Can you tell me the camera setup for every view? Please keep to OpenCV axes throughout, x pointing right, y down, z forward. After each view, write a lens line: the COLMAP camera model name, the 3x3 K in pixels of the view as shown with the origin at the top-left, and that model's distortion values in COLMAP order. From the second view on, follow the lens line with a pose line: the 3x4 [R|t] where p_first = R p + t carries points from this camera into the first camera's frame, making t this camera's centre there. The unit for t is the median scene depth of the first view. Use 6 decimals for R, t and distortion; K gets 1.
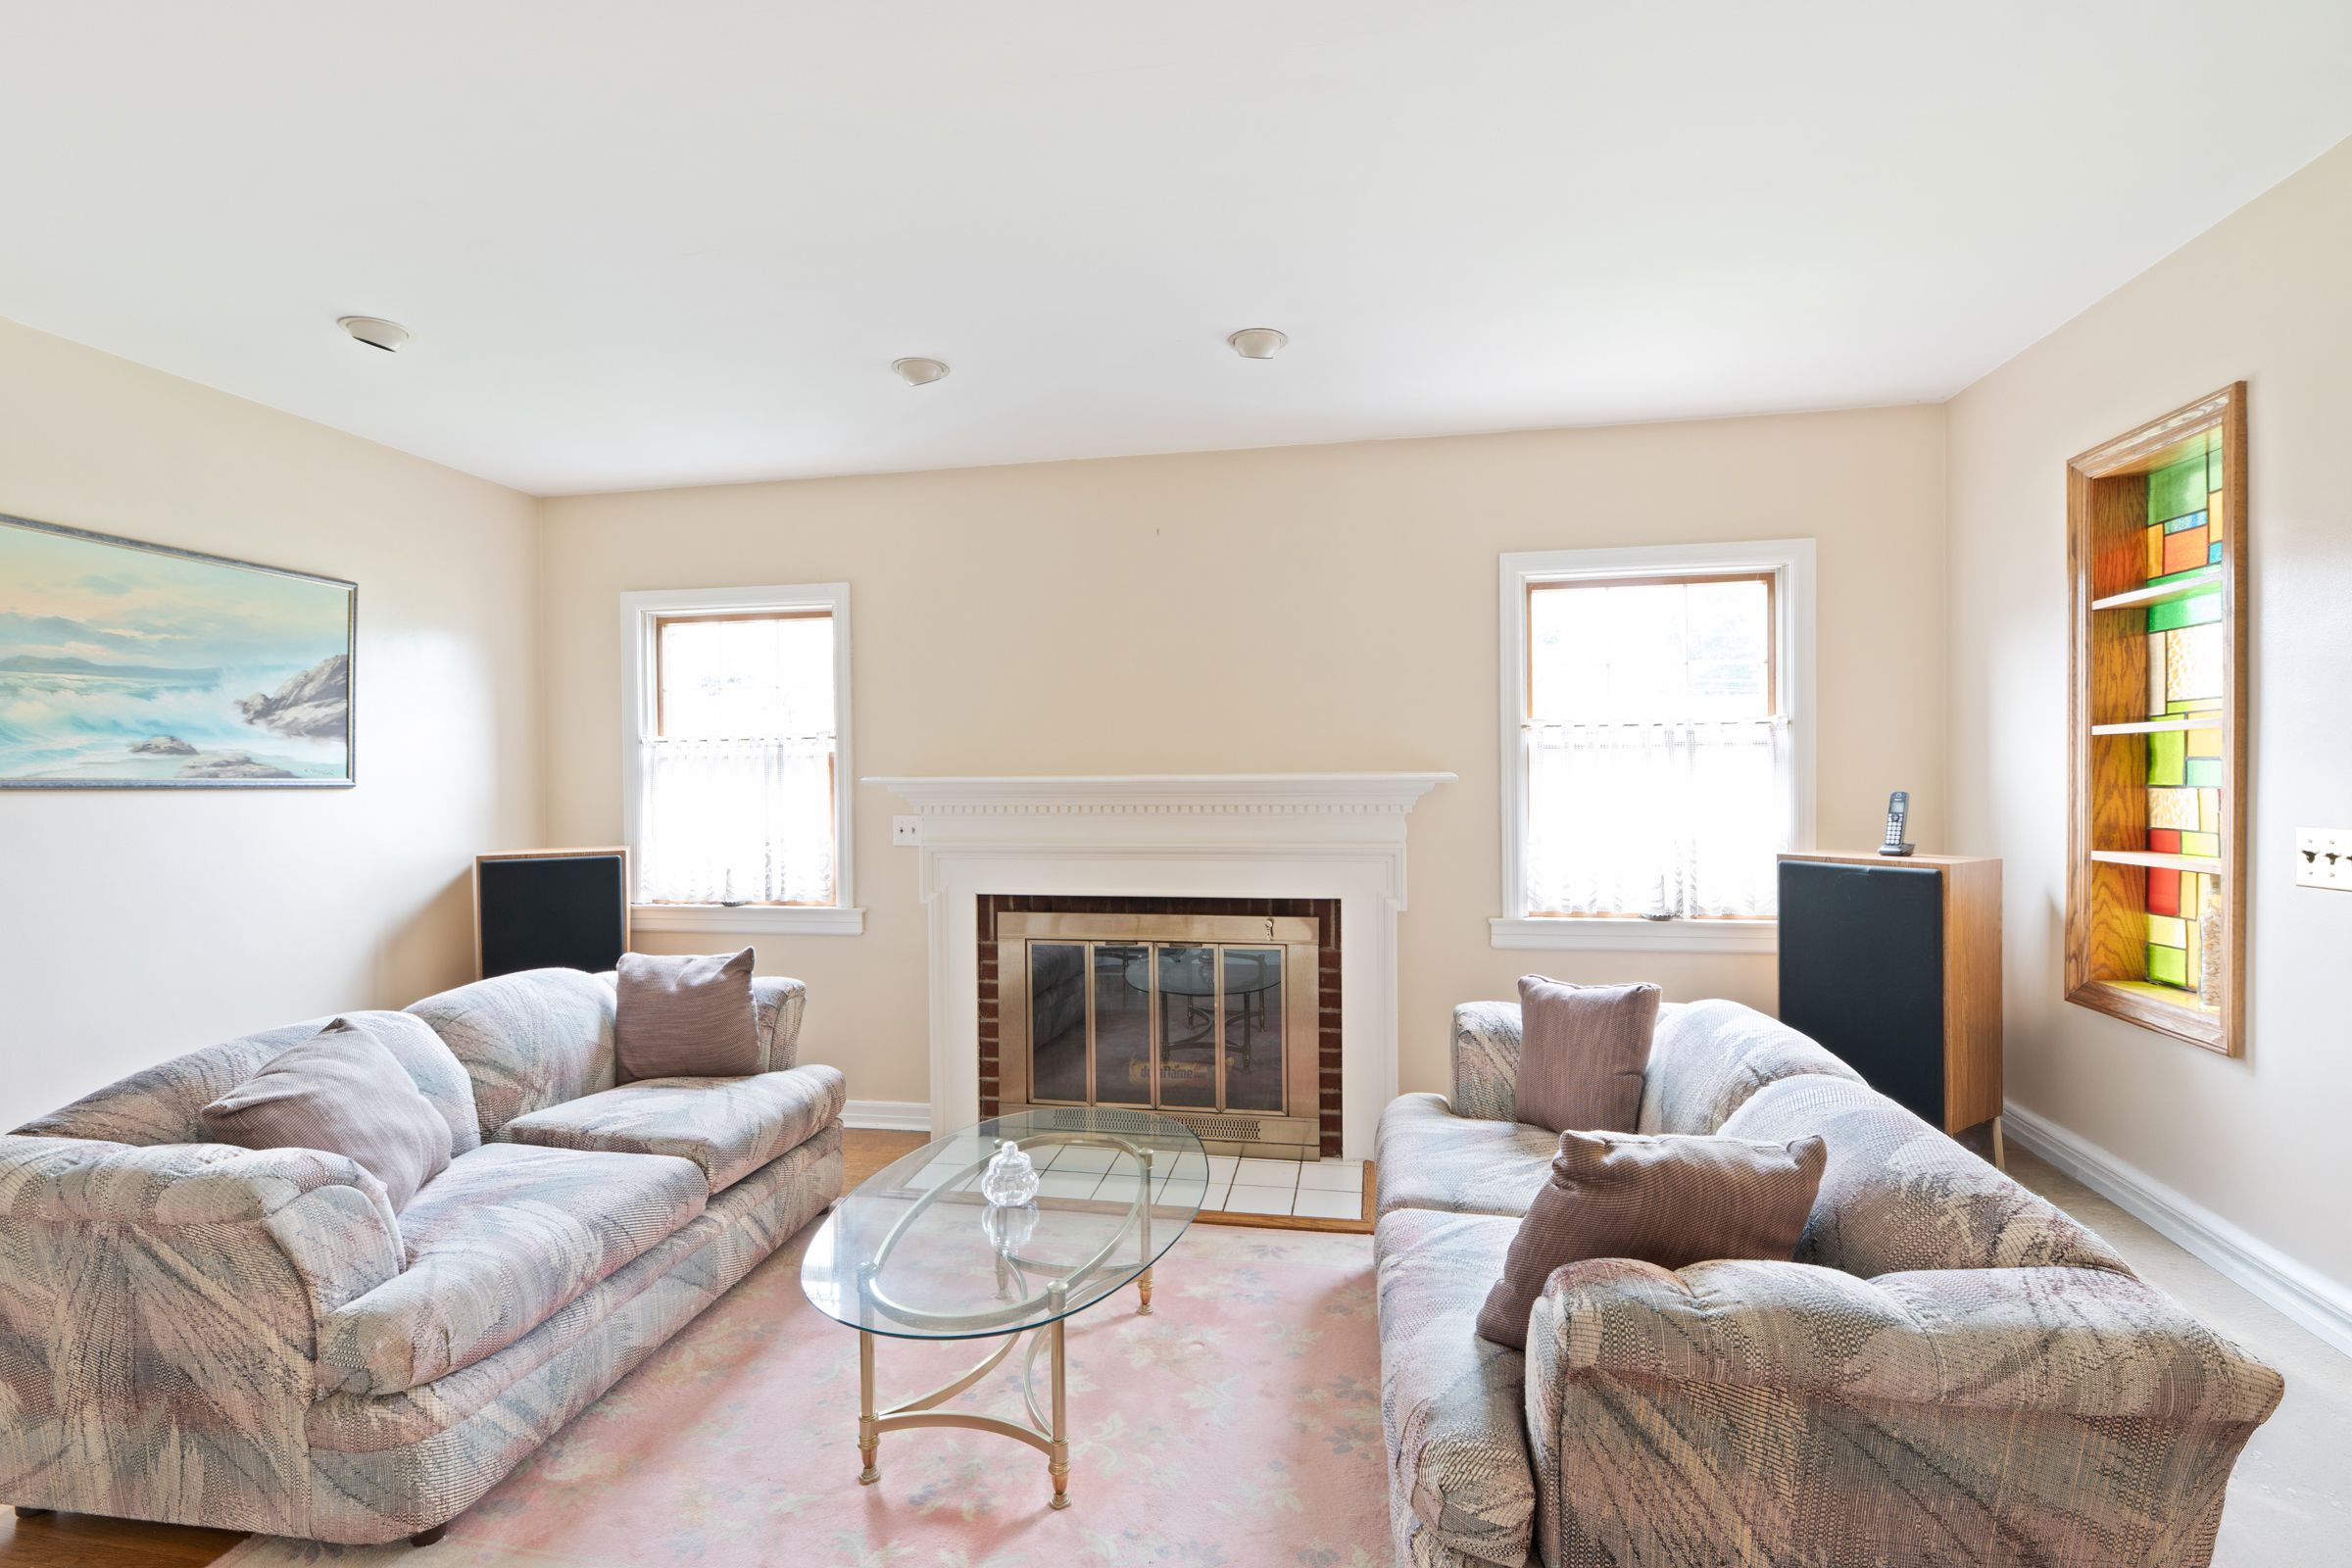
lens RADIAL K [[1056.8, 0, 1157.0], [0, 1056.8, 793.3], [0, 0, 1]] dist [0.006825, -0.004753]
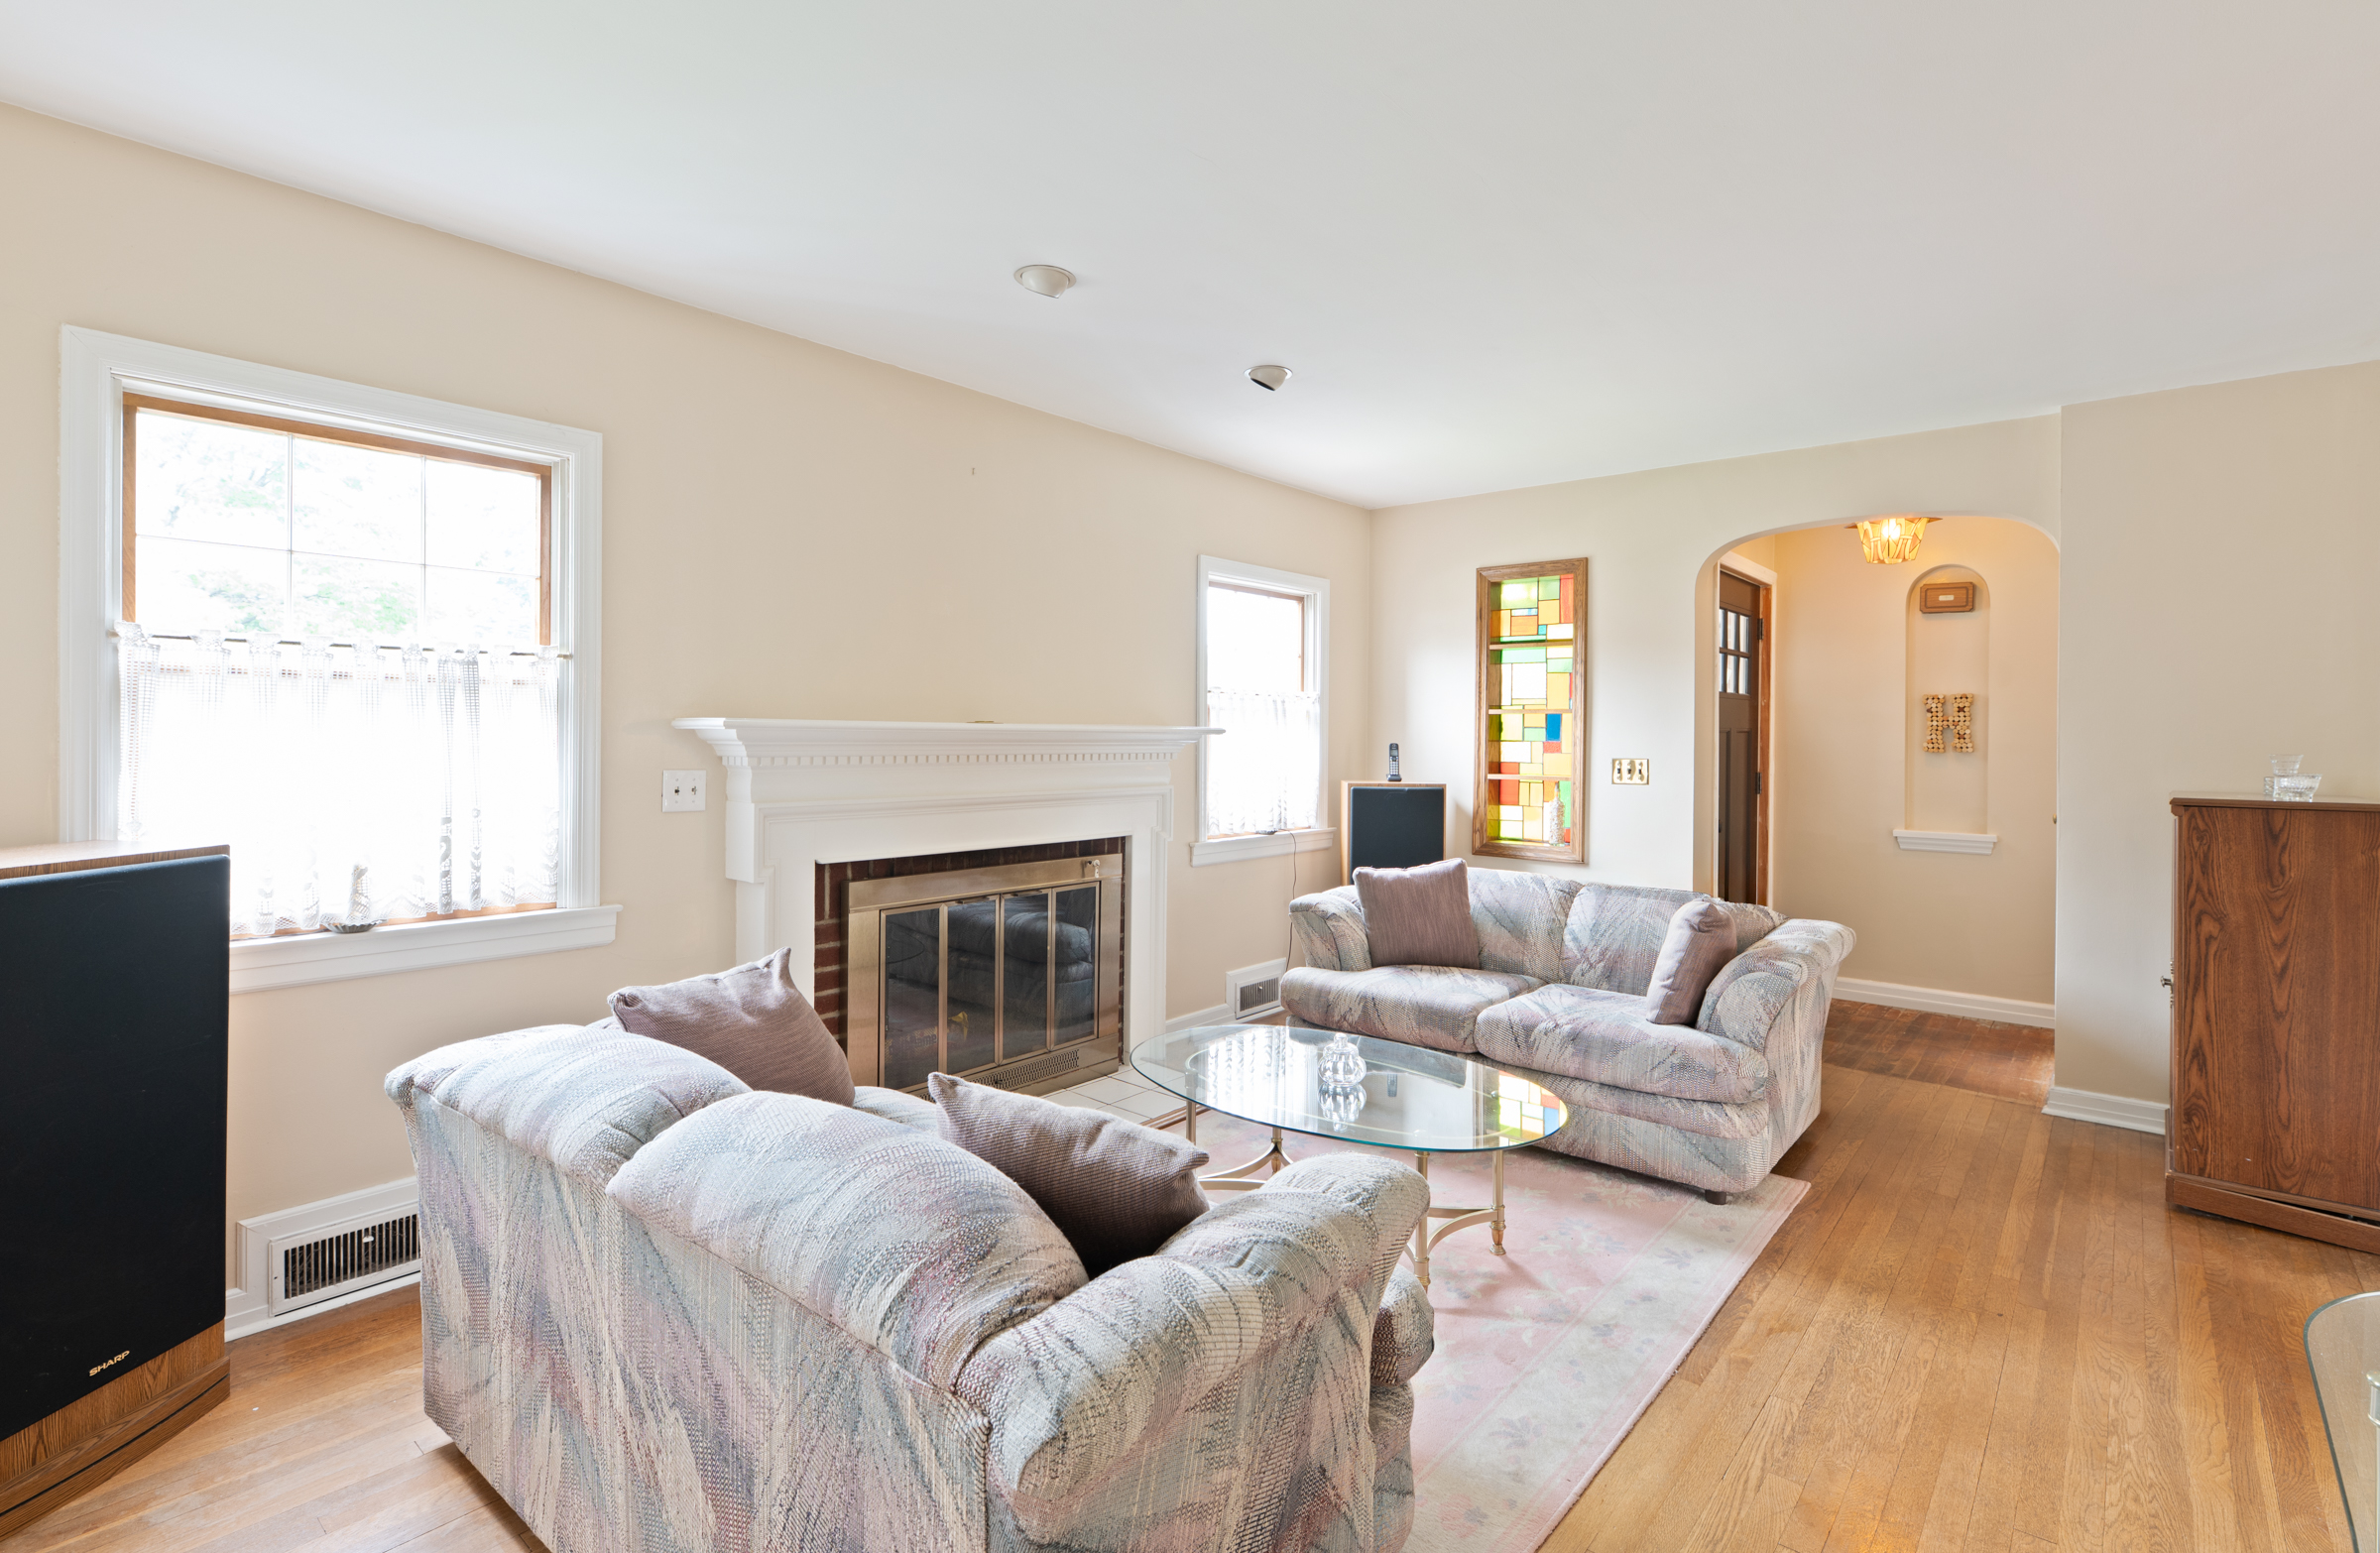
lens RADIAL K [[1133.5, 0, 1188.1], [0, 1133.5, 757.6], [0, 0, 1]] dist [0.005668, 0.000333]
pose [[0.482576, -0.002123, 0.875852, -0.928814], [0.005302, 0.999986, -0.000497, 0.017595], [-0.875838, 0.004883, 0.482580, 0.377035]]
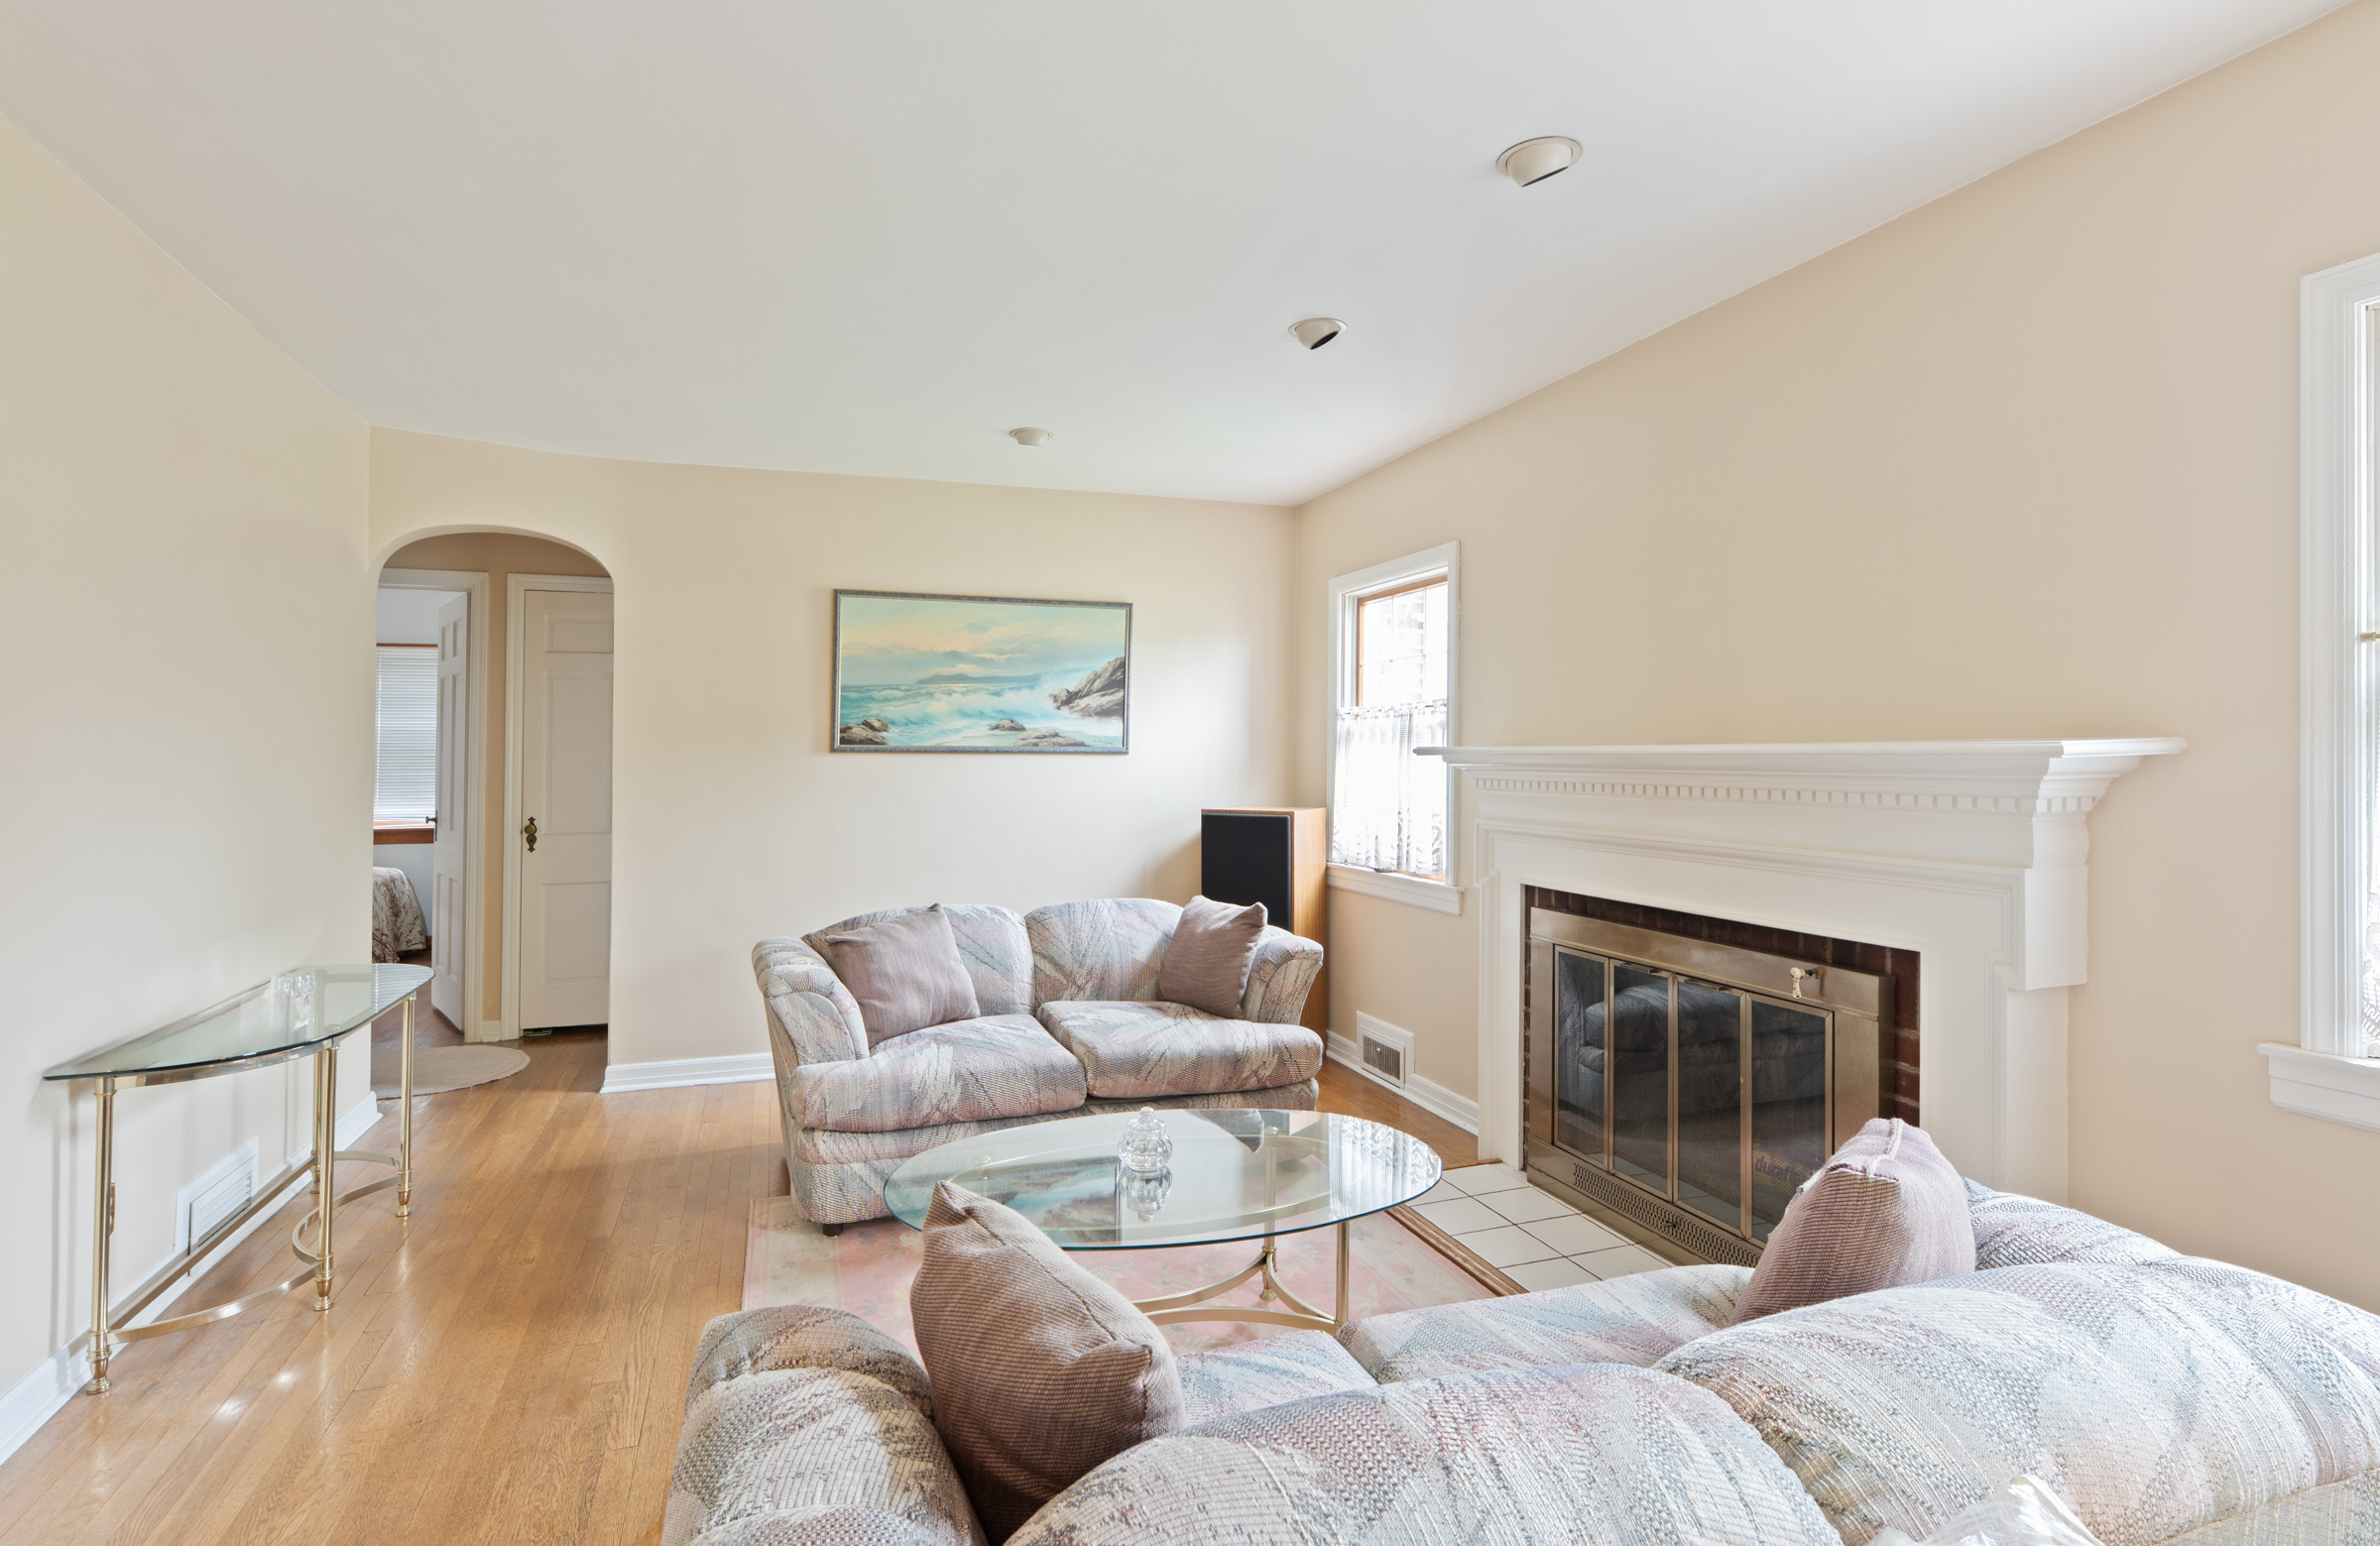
lens RADIAL K [[1133.5, 0, 1133.7], [0, 1133.5, 739.4], [0, 0, 1]] dist [0.005668, 0.000333]
pose [[0.480047, -0.004269, -0.877233, 0.569736], [-0.015784, 0.999784, -0.013503, -0.004326], [0.877101, 0.020328, 0.479876, 0.328605]]
